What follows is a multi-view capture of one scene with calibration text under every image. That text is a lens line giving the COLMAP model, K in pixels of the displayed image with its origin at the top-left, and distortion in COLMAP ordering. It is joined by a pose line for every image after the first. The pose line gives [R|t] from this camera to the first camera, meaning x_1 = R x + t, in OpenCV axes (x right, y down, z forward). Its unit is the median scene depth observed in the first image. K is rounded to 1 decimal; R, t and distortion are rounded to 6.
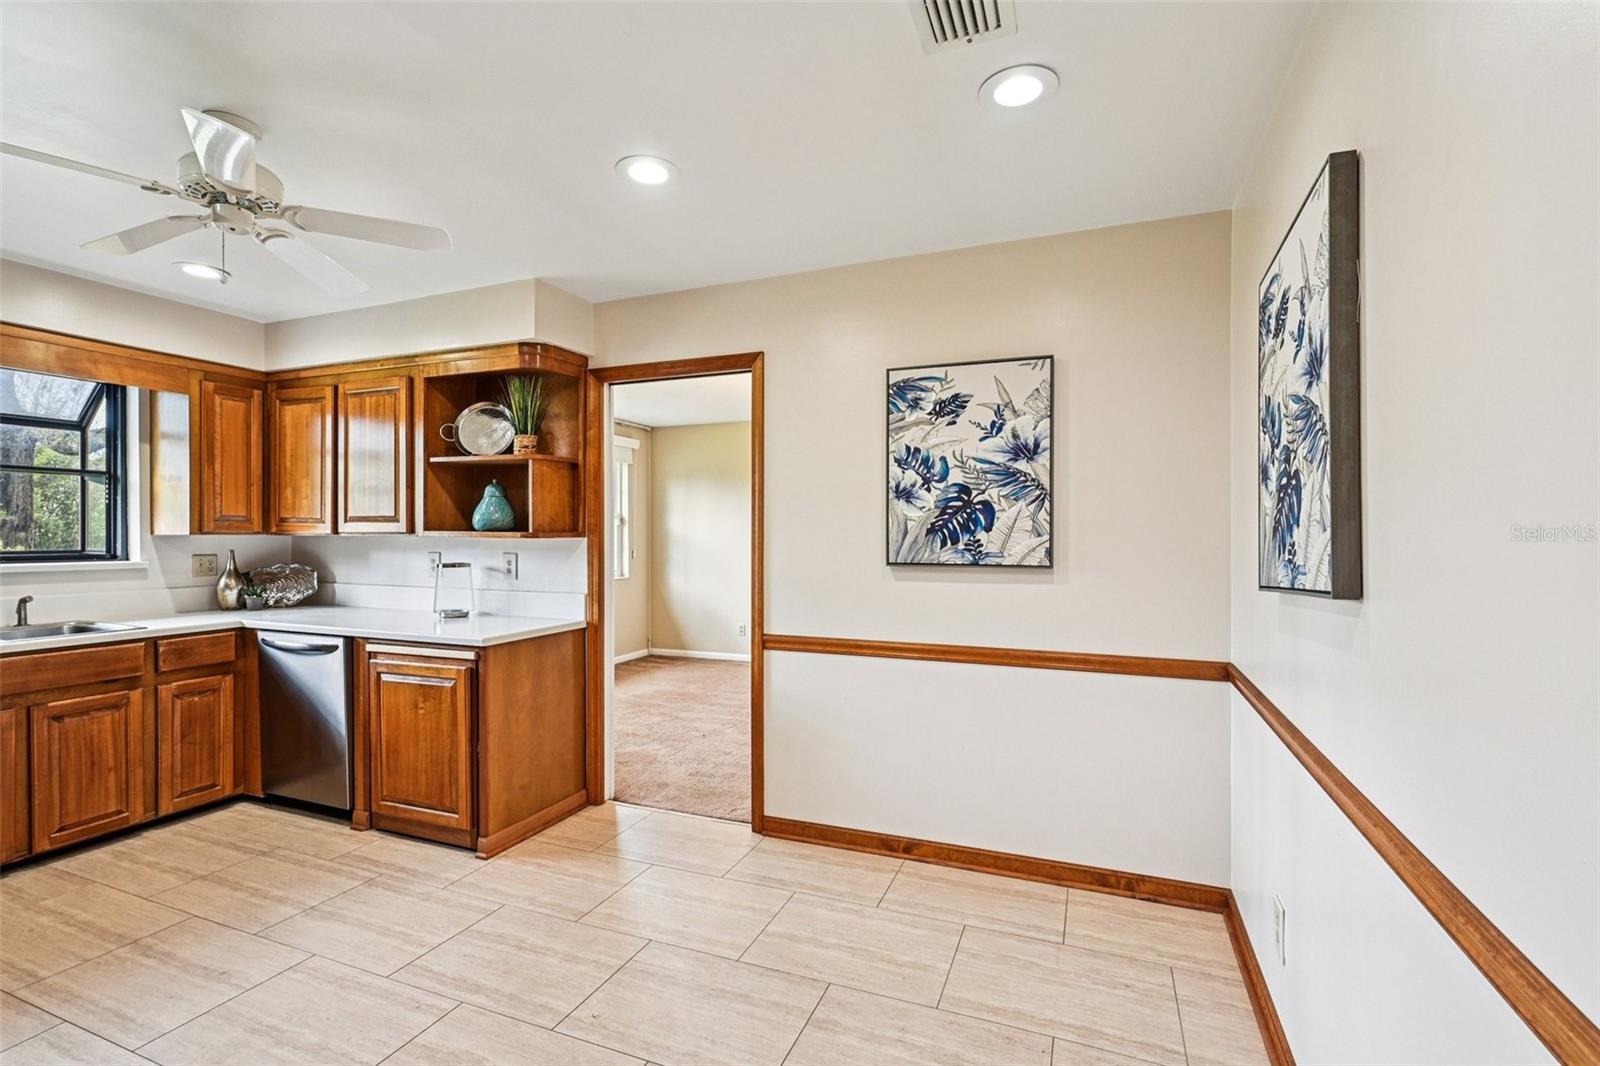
lens RADIAL K [[717.0, 0, 806.9], [0, 717.0, 535.5], [0, 0, 1]] dist [-0.001604, -0.000589]
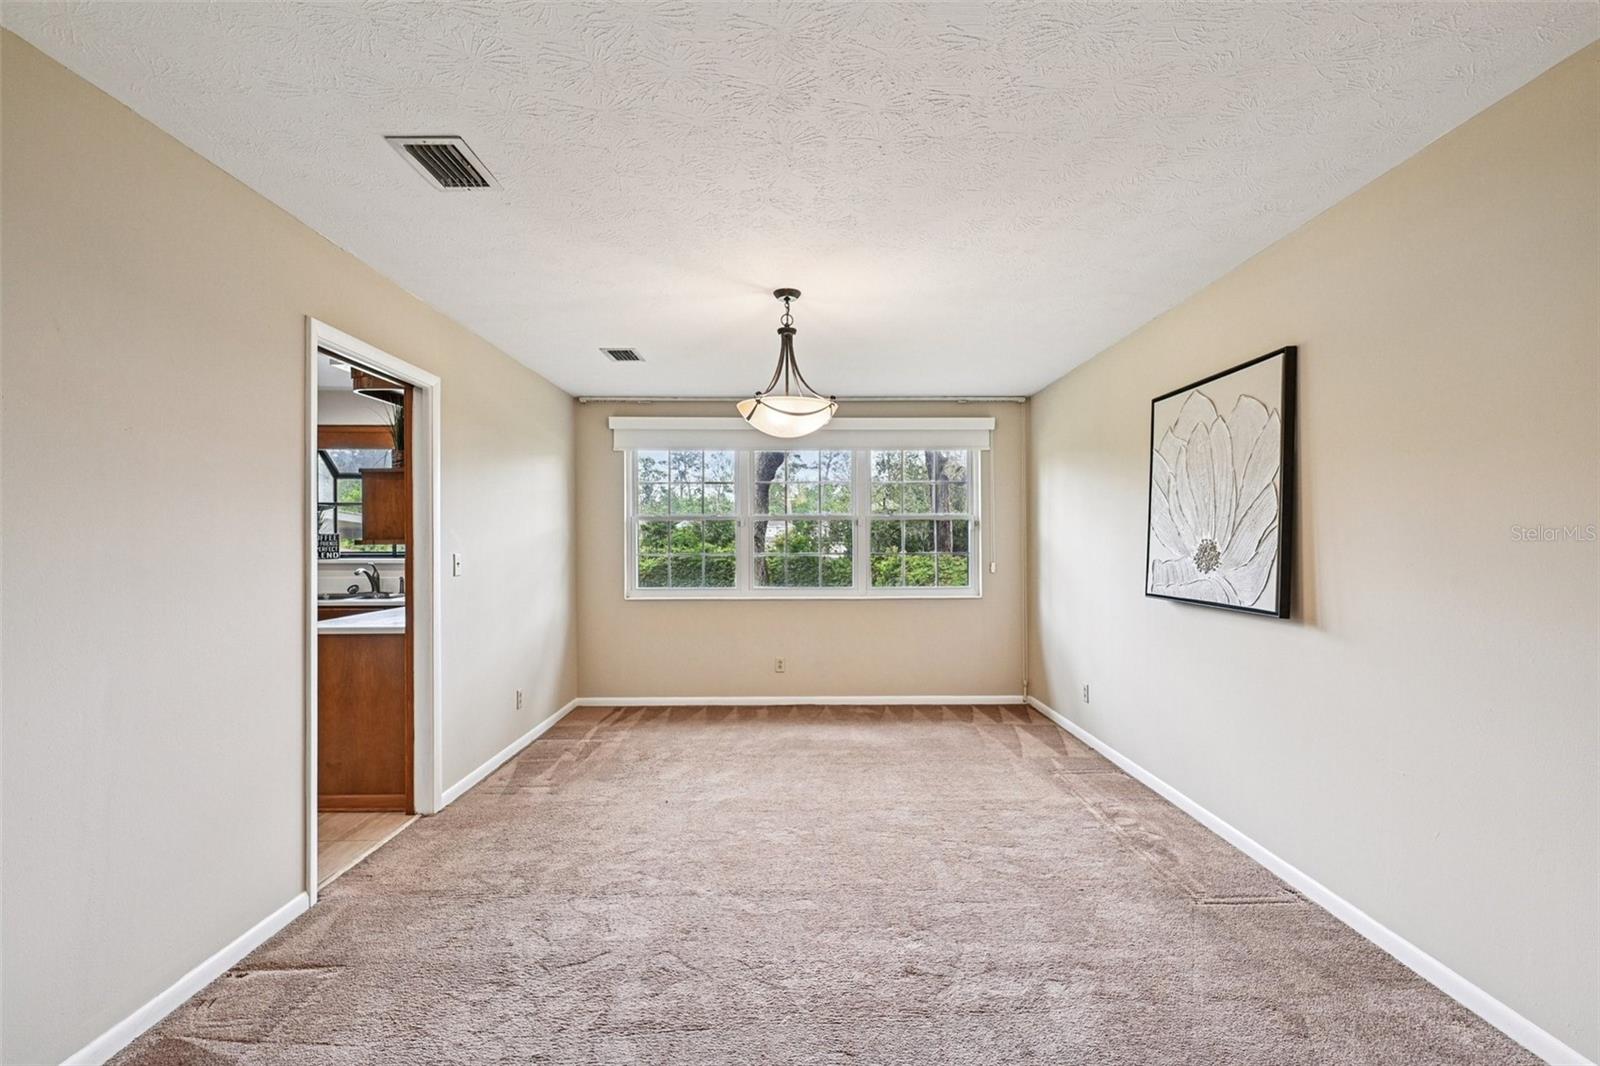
lens RADIAL K [[717.0, 0, 806.9], [0, 717.0, 535.5], [0, 0, 1]] dist [-0.001604, -0.000589]
pose [[0.389795, -0.007097, -0.920874, 1.005389], [0.000601, 0.999972, -0.007452, -0.003164], [0.920901, 0.002351, 0.389789, 1.346158]]
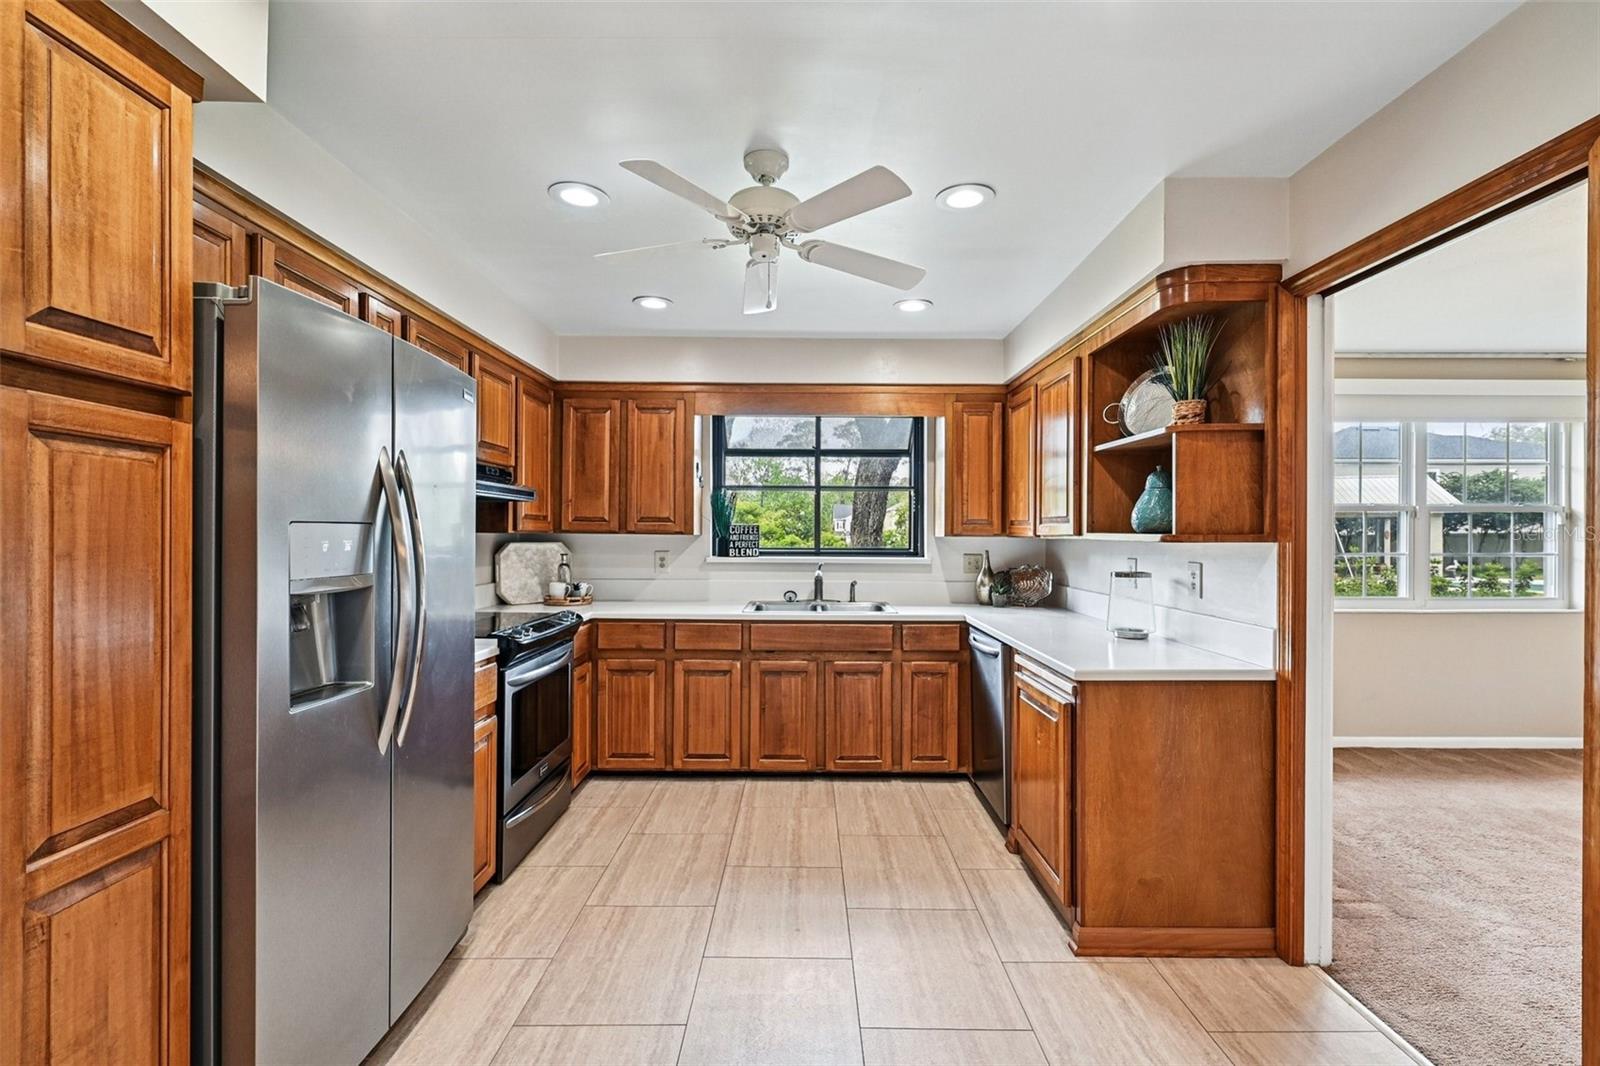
lens RADIAL K [[717.0, 0, 806.9], [0, 717.0, 535.5], [0, 0, 1]] dist [-0.001604, -0.000589]
pose [[0.375143, 0.001862, -0.926965, 0.163242], [-0.007109, 0.999974, -0.000868, -0.000034], [0.926940, 0.006915, 0.375146, 0.438195]]
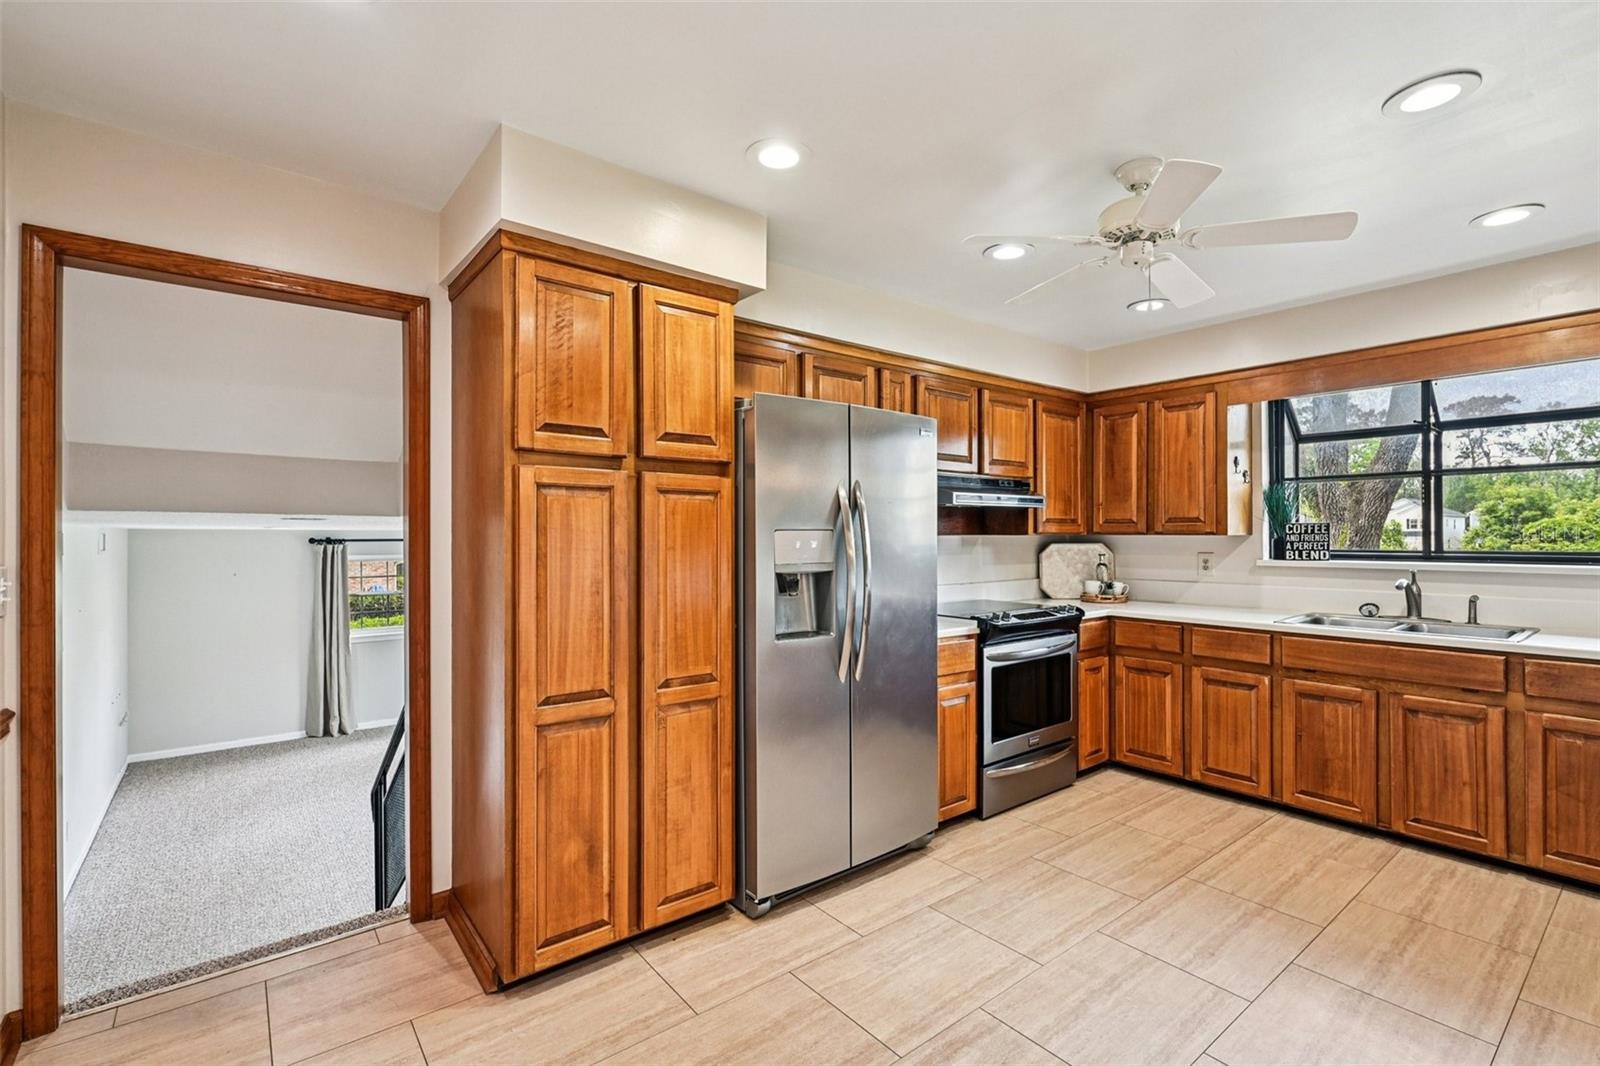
lens RADIAL K [[717.0, 0, 806.9], [0, 717.0, 535.5], [0, 0, 1]] dist [-0.001604, -0.000589]
pose [[-0.494040, 0.000080, -0.869439, 0.288348], [0.001044, 0.999999, -0.000501, -0.000704], [0.869439, -0.001155, -0.494040, 0.743318]]
